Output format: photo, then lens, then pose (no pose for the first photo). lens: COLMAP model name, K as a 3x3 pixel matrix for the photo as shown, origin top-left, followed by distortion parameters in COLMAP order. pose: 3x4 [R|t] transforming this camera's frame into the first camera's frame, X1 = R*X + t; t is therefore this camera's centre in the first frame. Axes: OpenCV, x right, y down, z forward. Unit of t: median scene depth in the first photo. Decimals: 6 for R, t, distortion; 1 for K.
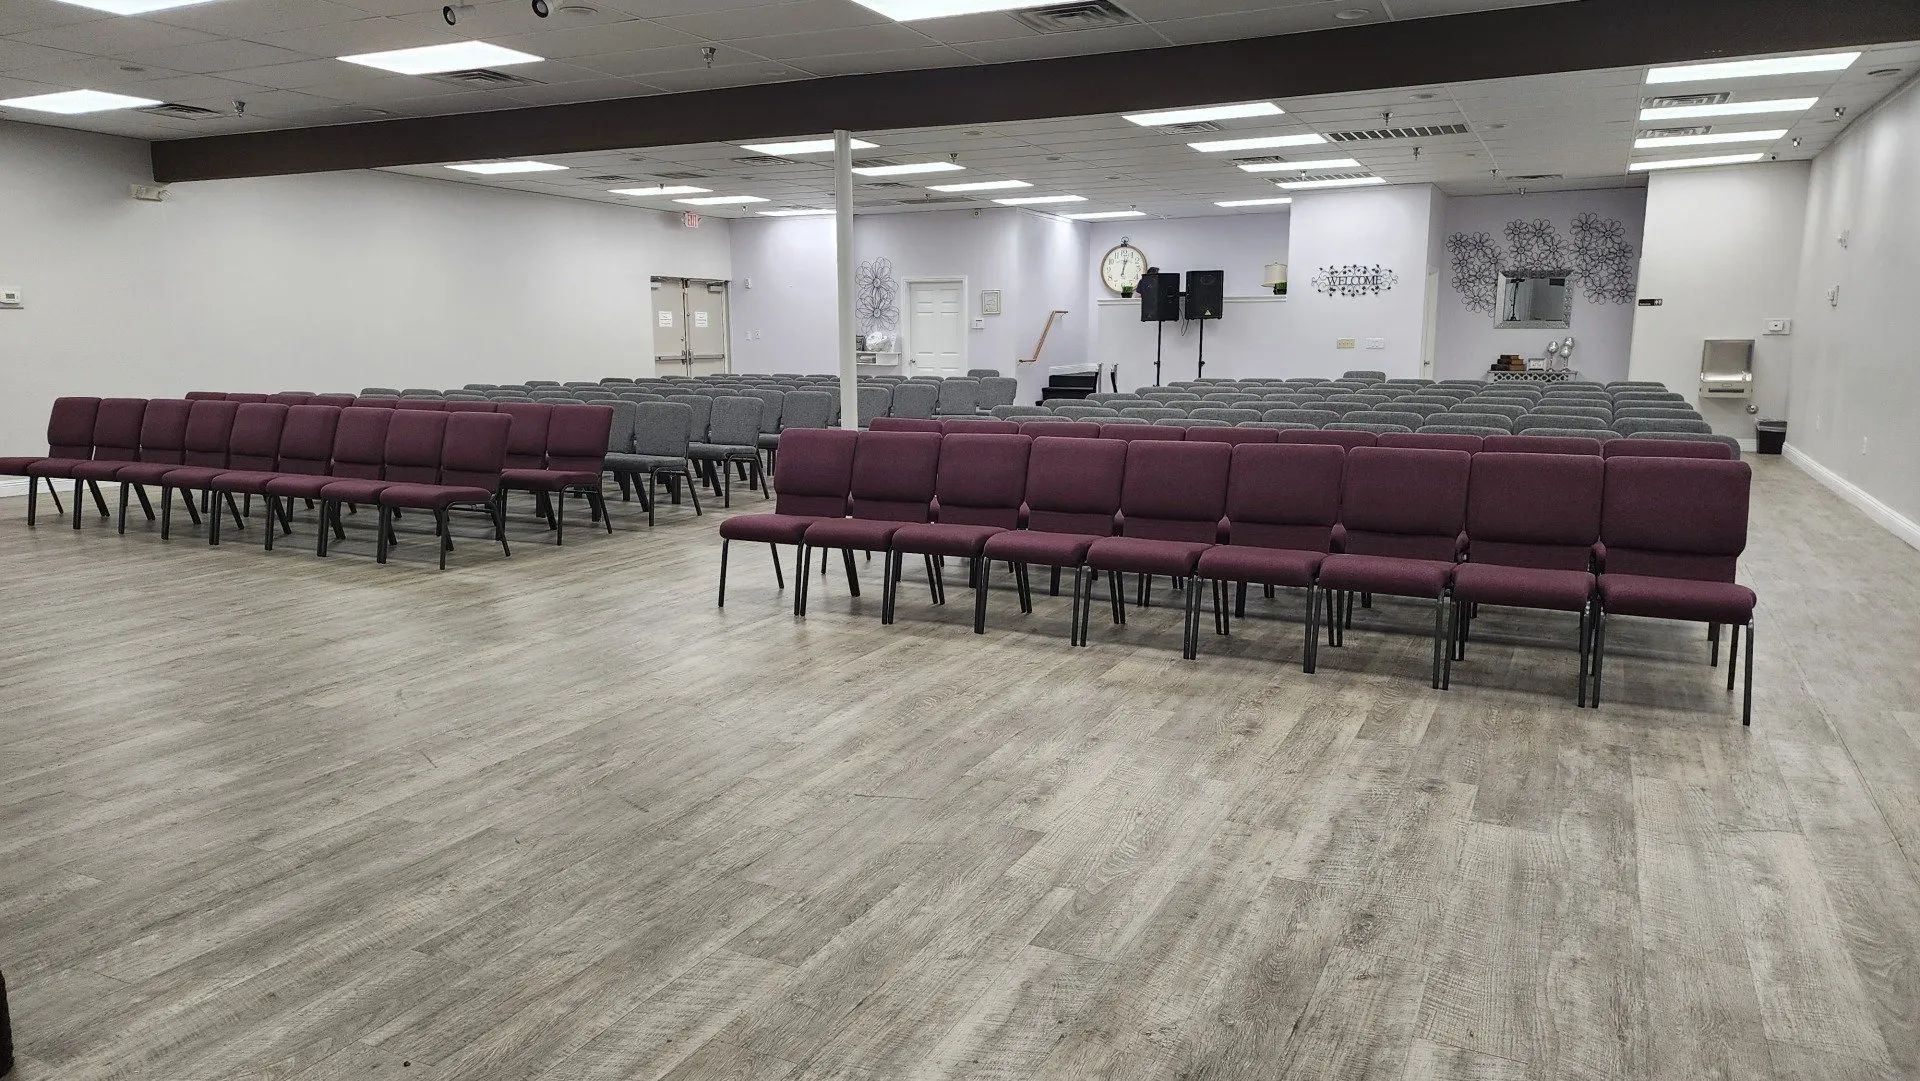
lens RADIAL K [[1243.7, 0, 955.9], [0, 1243.7, 537.7], [0, 0, 1]] dist [0.028803, -0.029090]
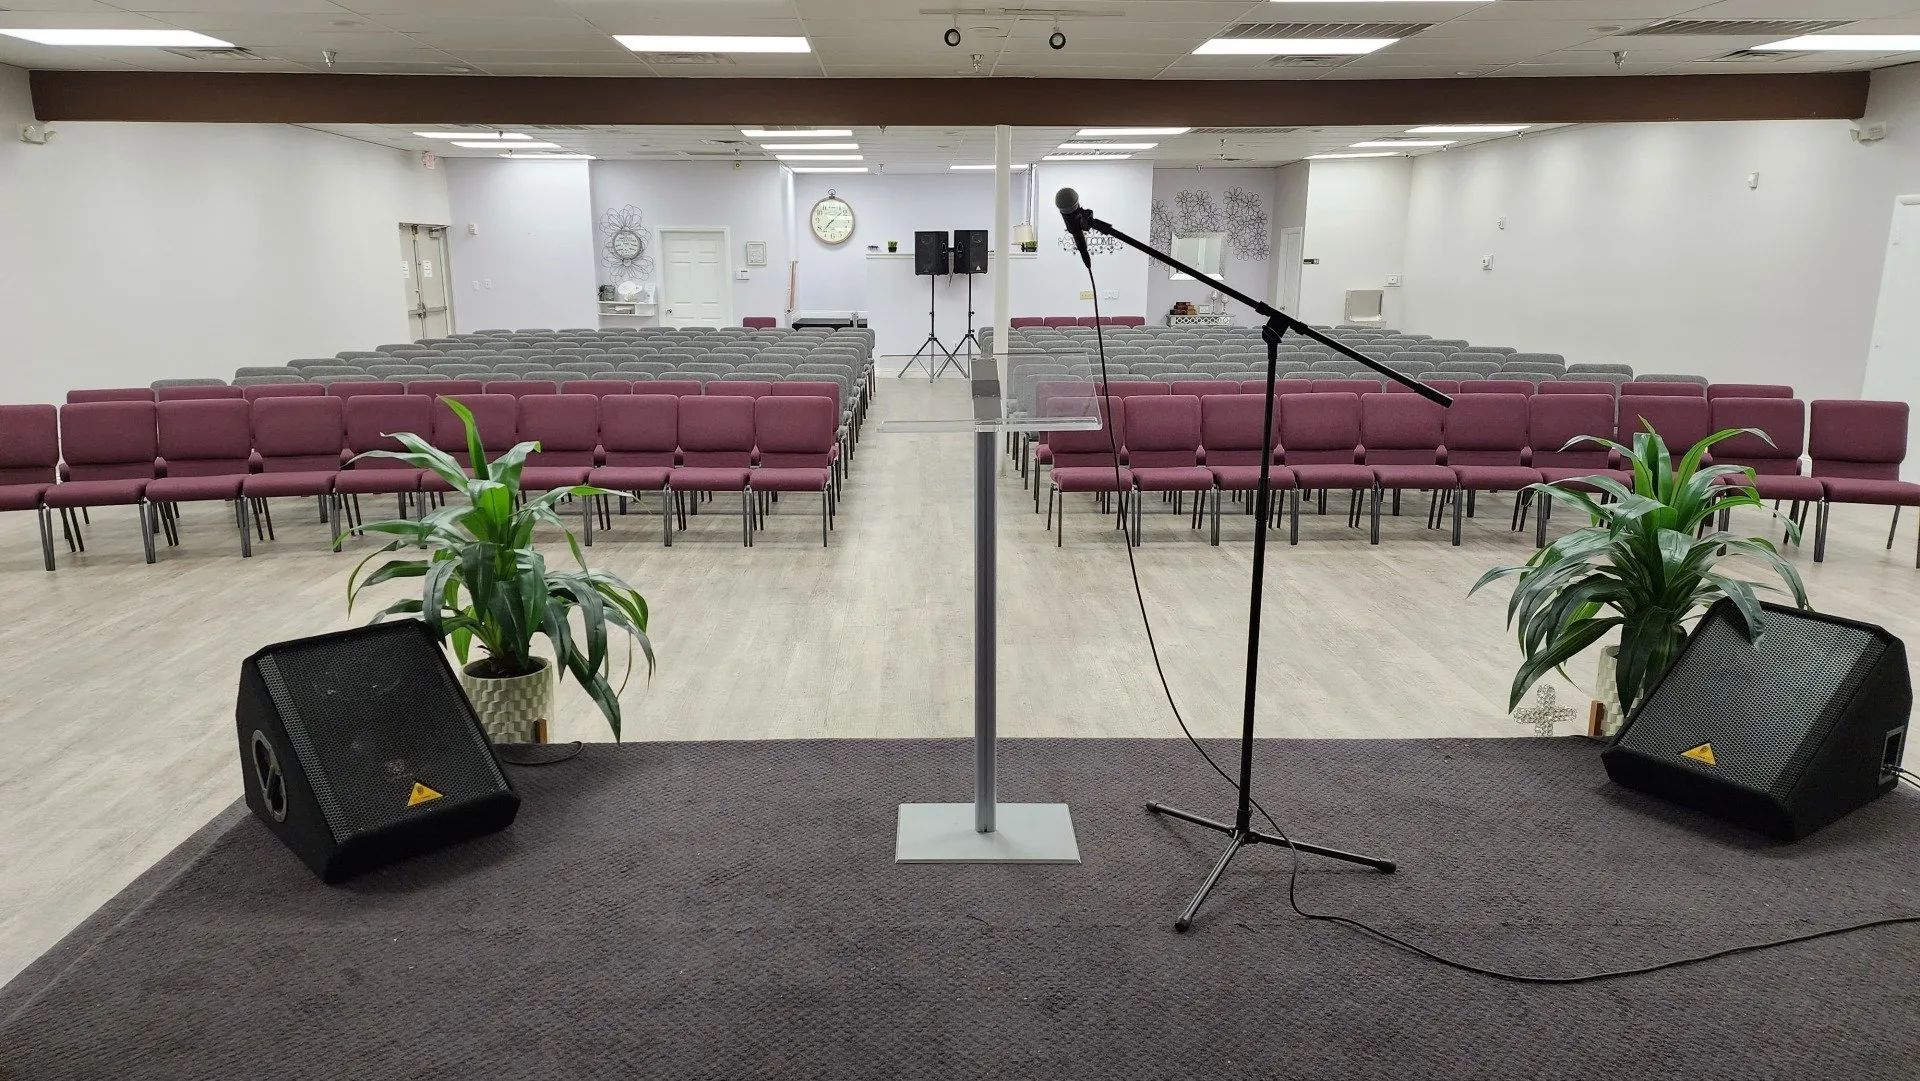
lens RADIAL K [[1243.7, 0, 952.9], [0, 1243.7, 549.5], [0, 0, 1]] dist [0.028803, -0.029090]
pose [[0.885199, -0.103090, 0.453646, -0.349760], [0.072490, 0.993793, 0.084388, -0.023035], [-0.459530, -0.041815, 0.887178, -0.000455]]
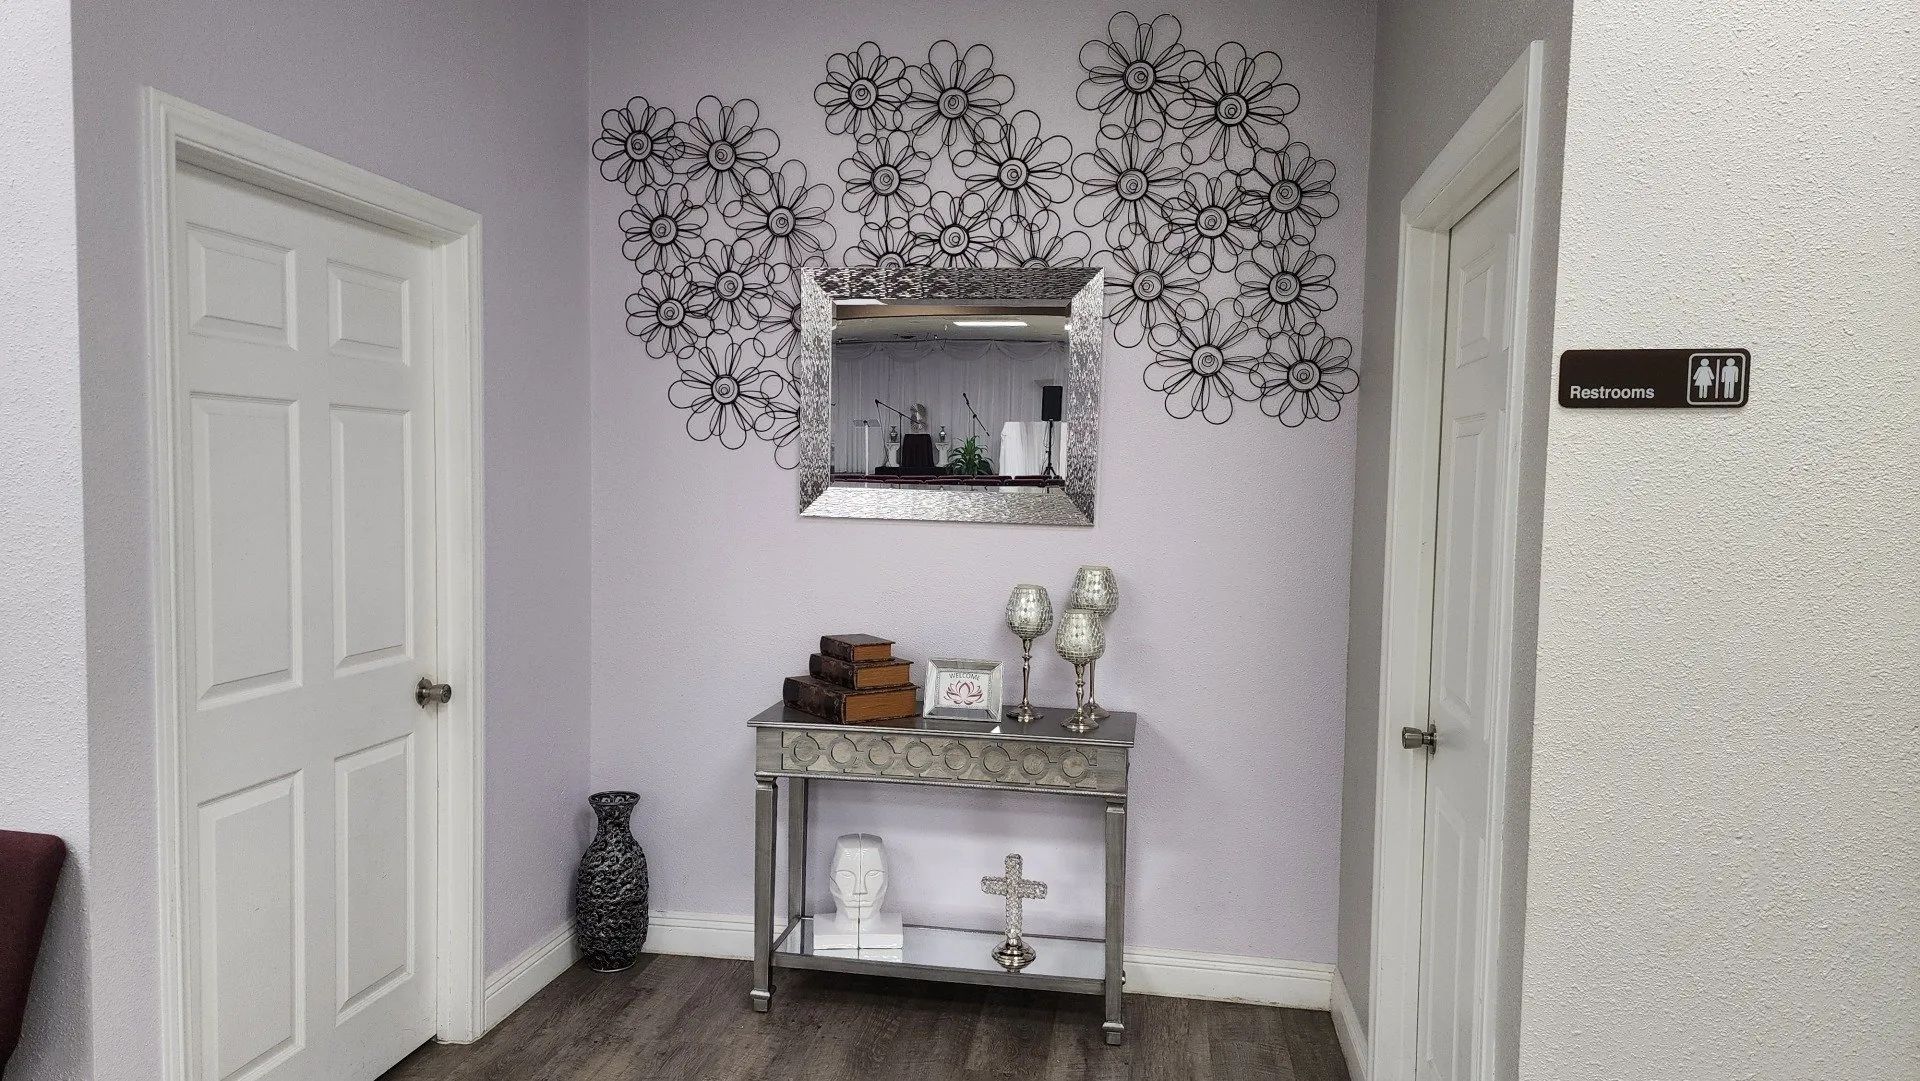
lens RADIAL K [[1243.7, 0, 957.8], [0, 1243.7, 551.6], [0, 0, 1]] dist [0.028803, -0.029090]
pose [[0.955533, -0.000260, 0.294883, 0.401316], [0.028705, 0.995332, -0.092139, -0.142839], [-0.293483, 0.096506, 0.951081, 0.795170]]
